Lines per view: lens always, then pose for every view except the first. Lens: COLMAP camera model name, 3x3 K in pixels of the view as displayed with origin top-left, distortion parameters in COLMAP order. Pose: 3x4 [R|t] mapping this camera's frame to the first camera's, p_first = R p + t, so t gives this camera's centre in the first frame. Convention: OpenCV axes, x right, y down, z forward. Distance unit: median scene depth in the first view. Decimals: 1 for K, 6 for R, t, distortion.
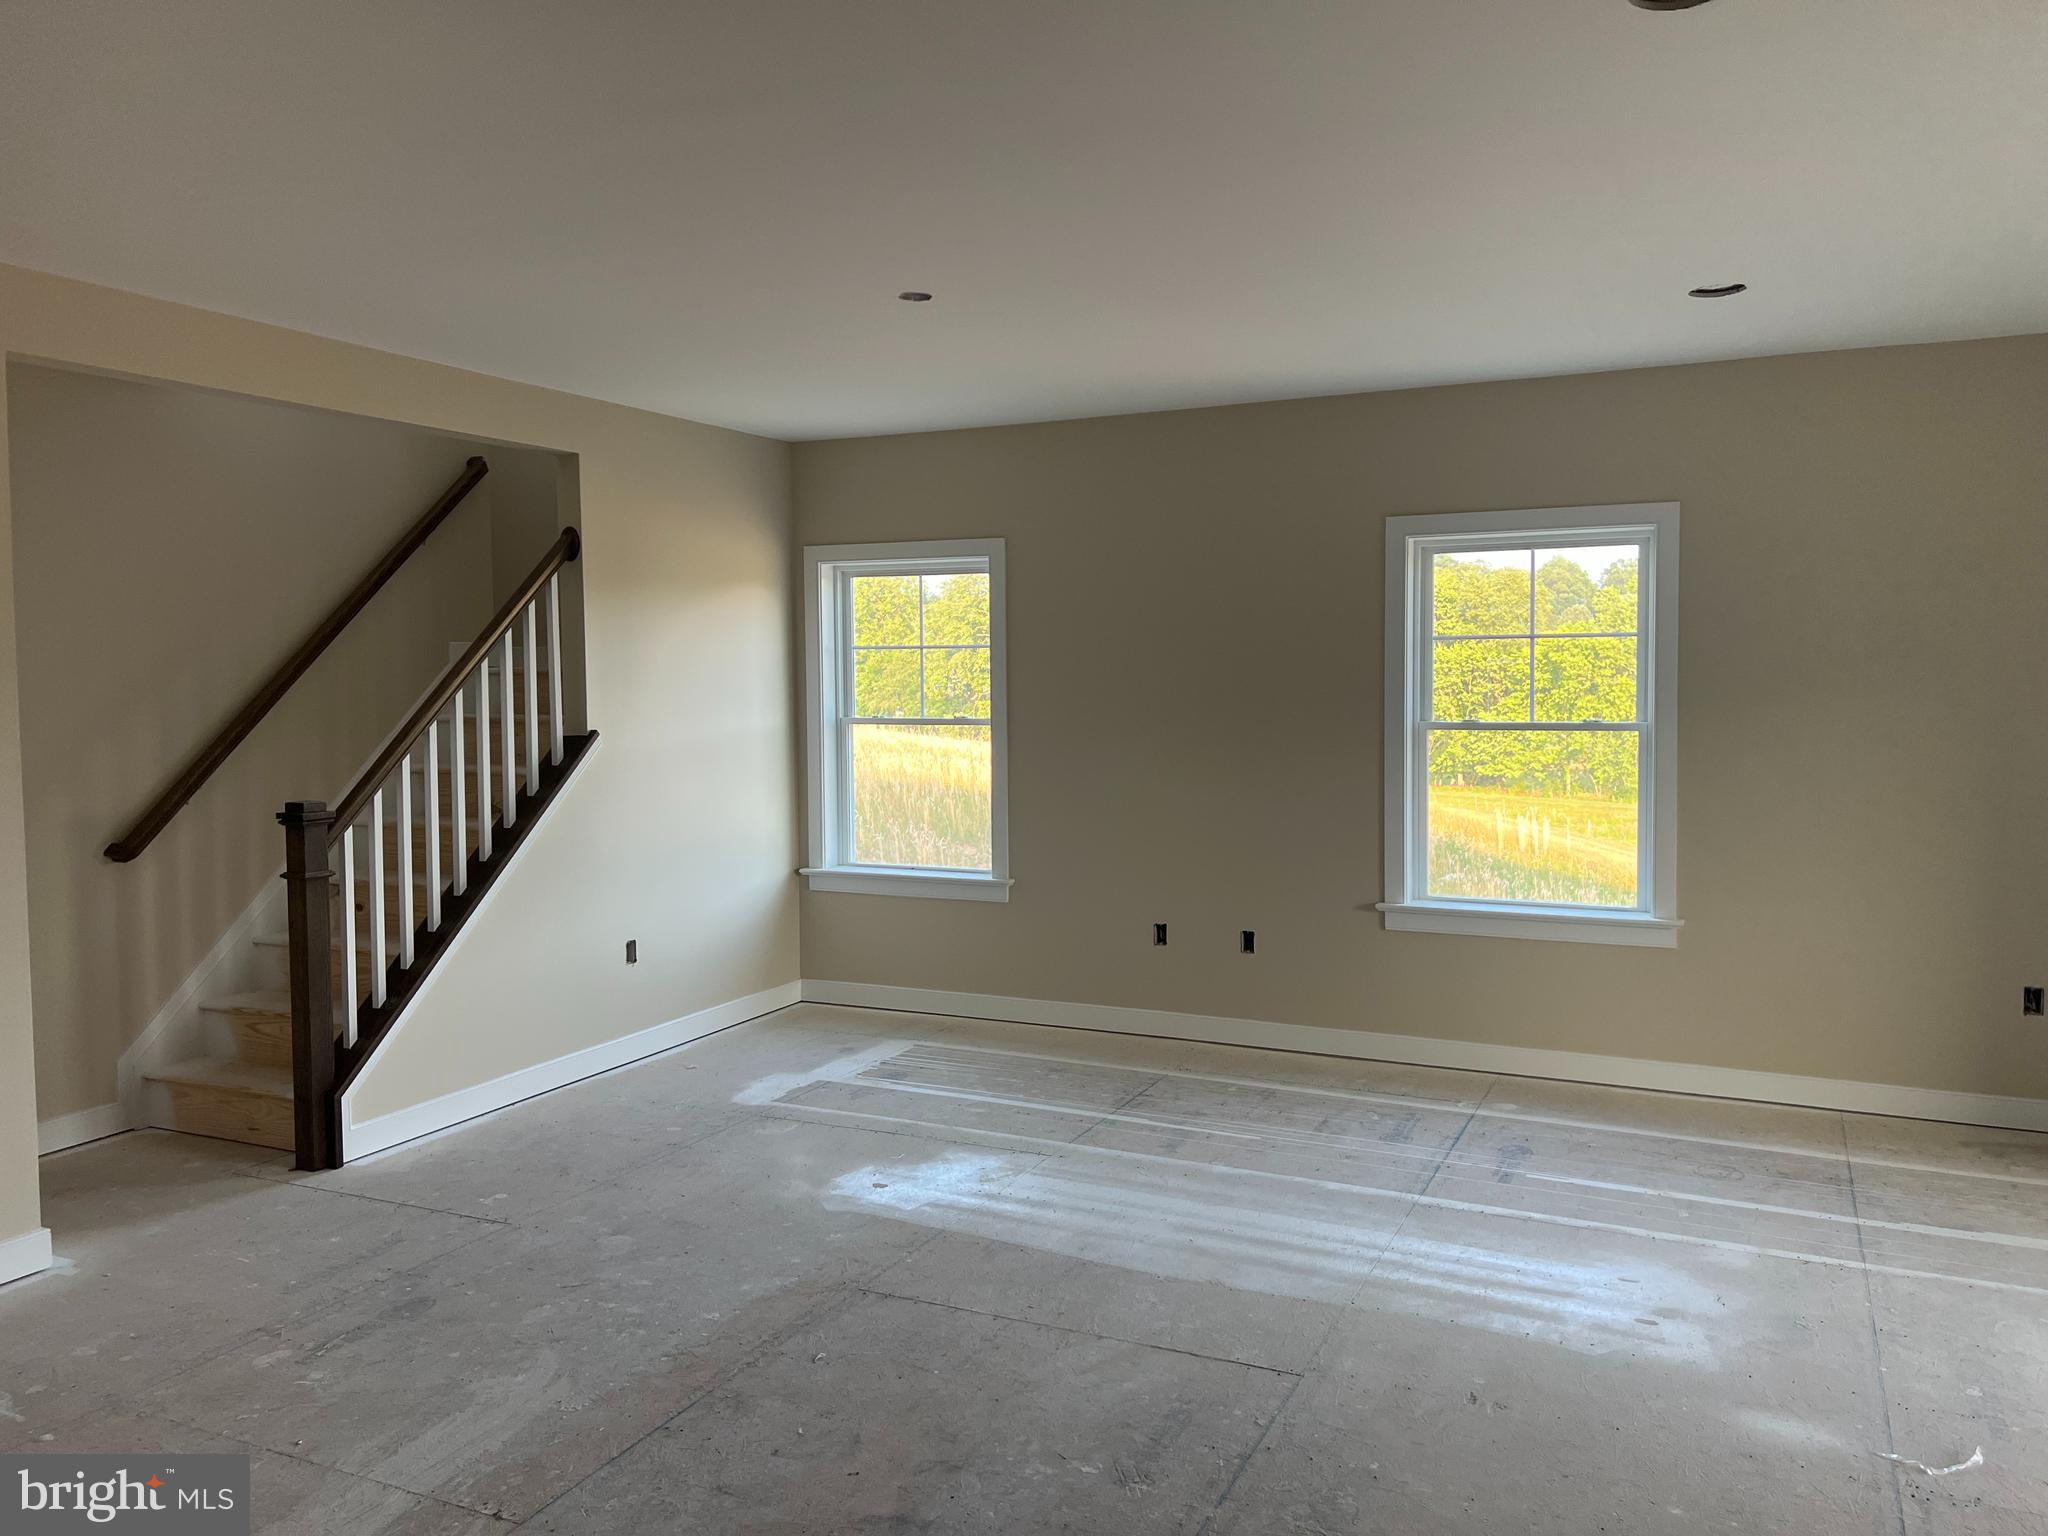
lens RADIAL K [[1539.9, 0, 1027.6], [0, 1539.9, 765.1], [0, 0, 1]] dist [0.032998, -0.012877]
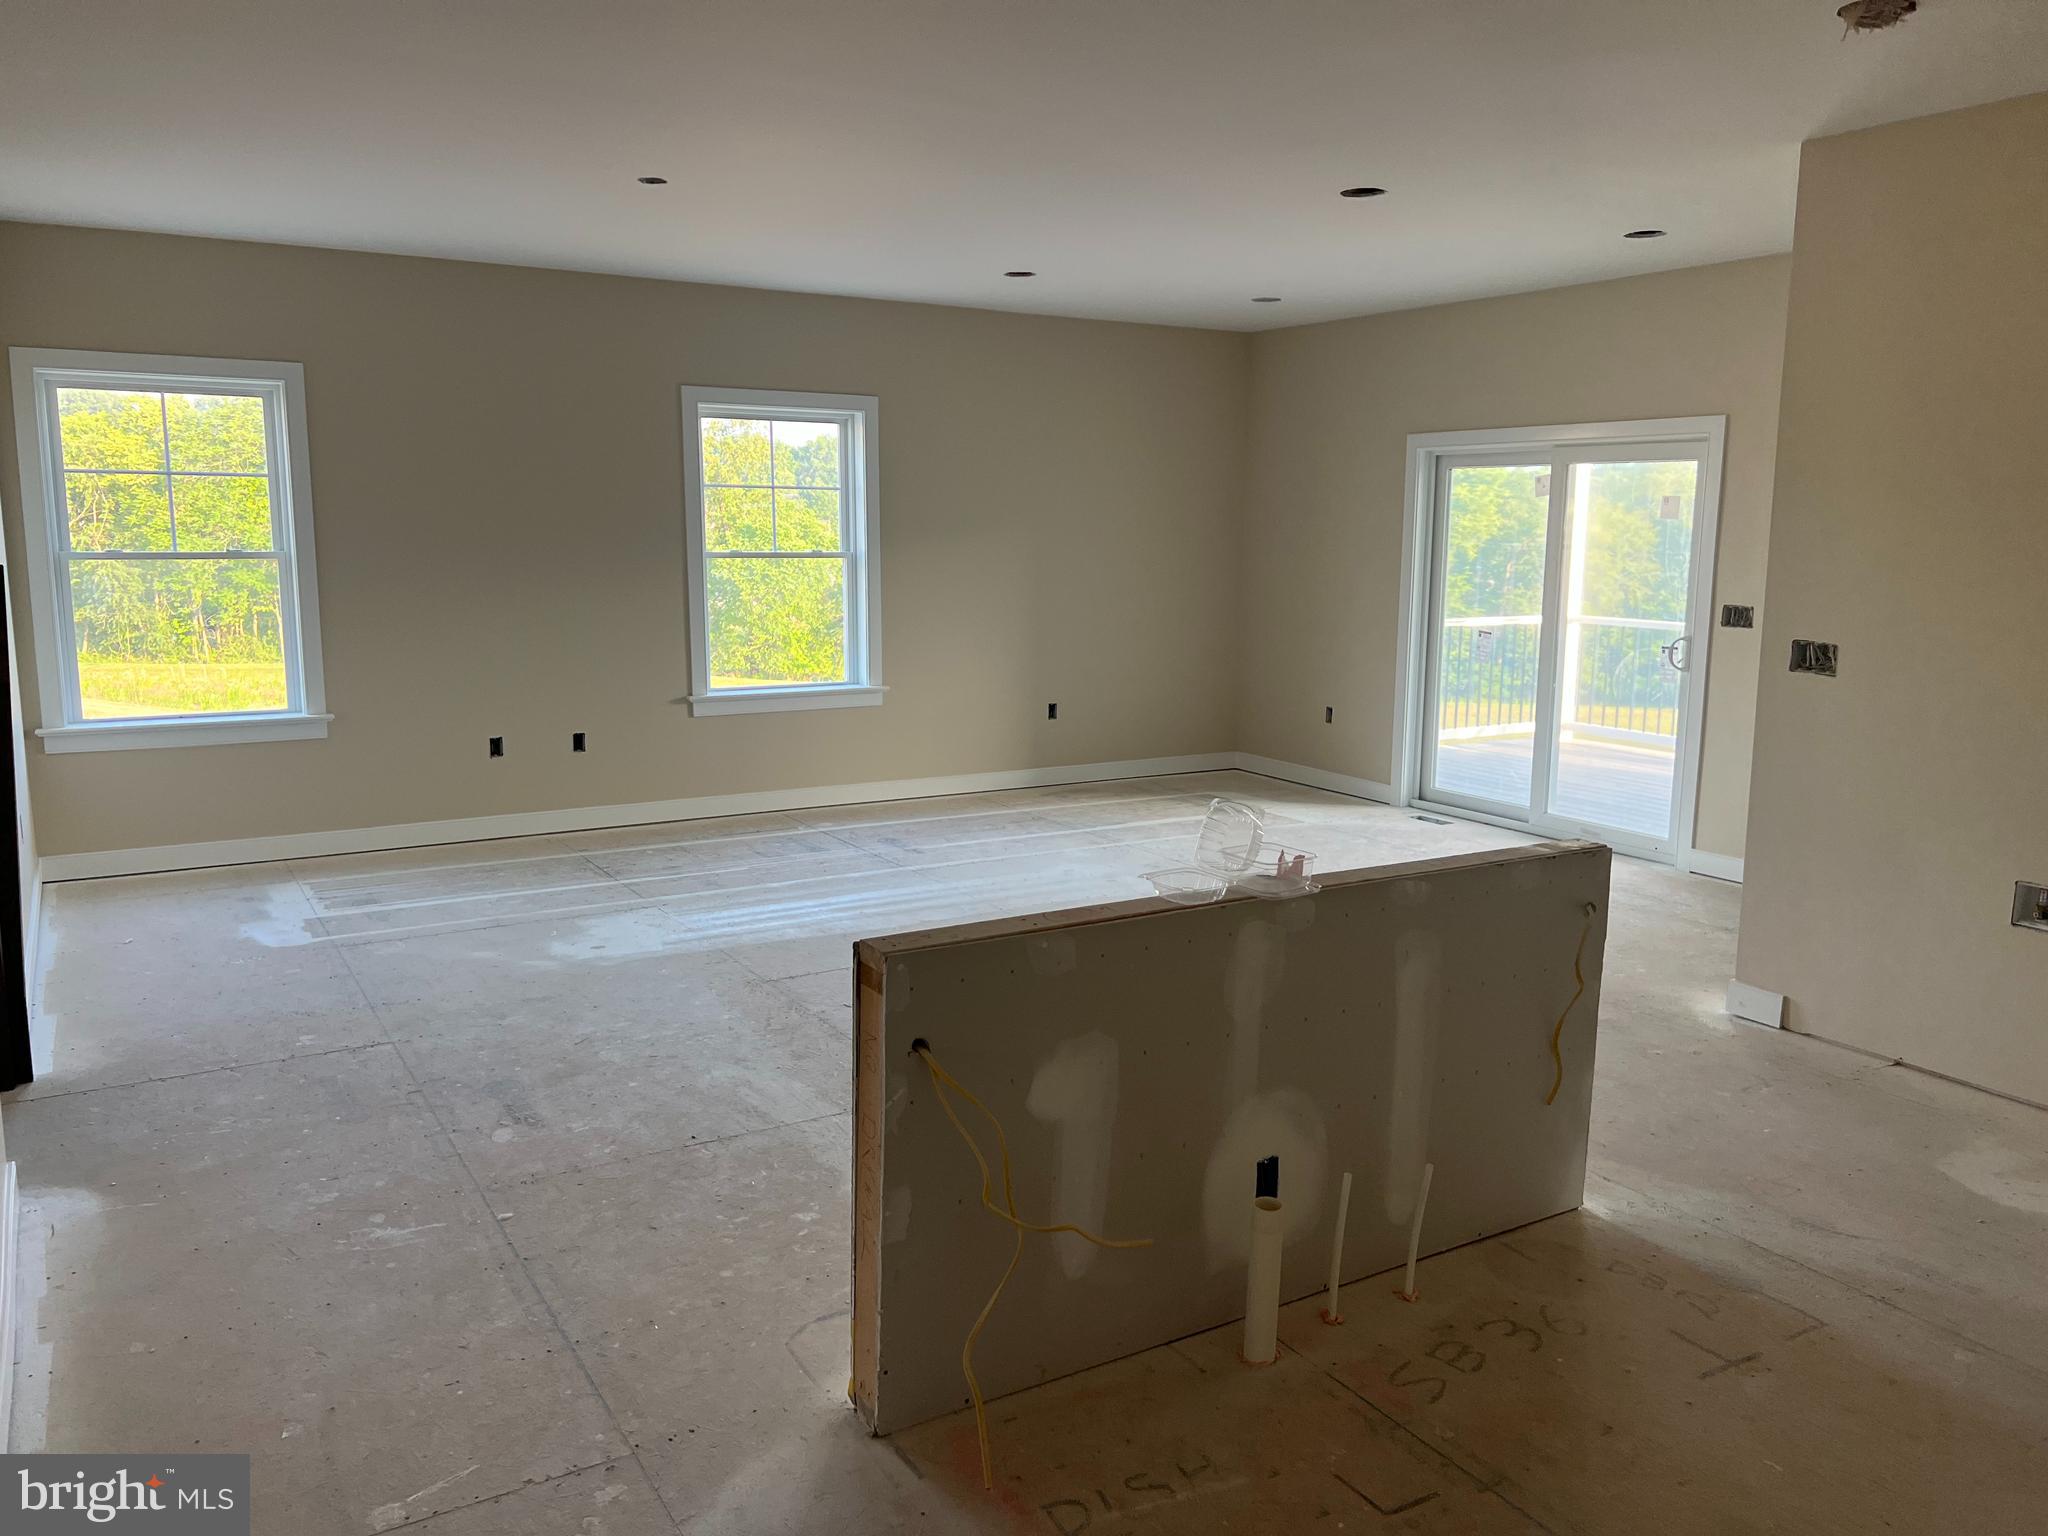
lens RADIAL K [[1539.9, 0, 1022.8], [0, 1539.9, 772.3], [0, 0, 1]] dist [0.032998, -0.012877]
pose [[0.536171, -0.118741, 0.835716, -0.777647], [0.044388, 0.992653, 0.112561, 0.023431], [-0.842942, -0.023256, 0.537502, 0.100095]]
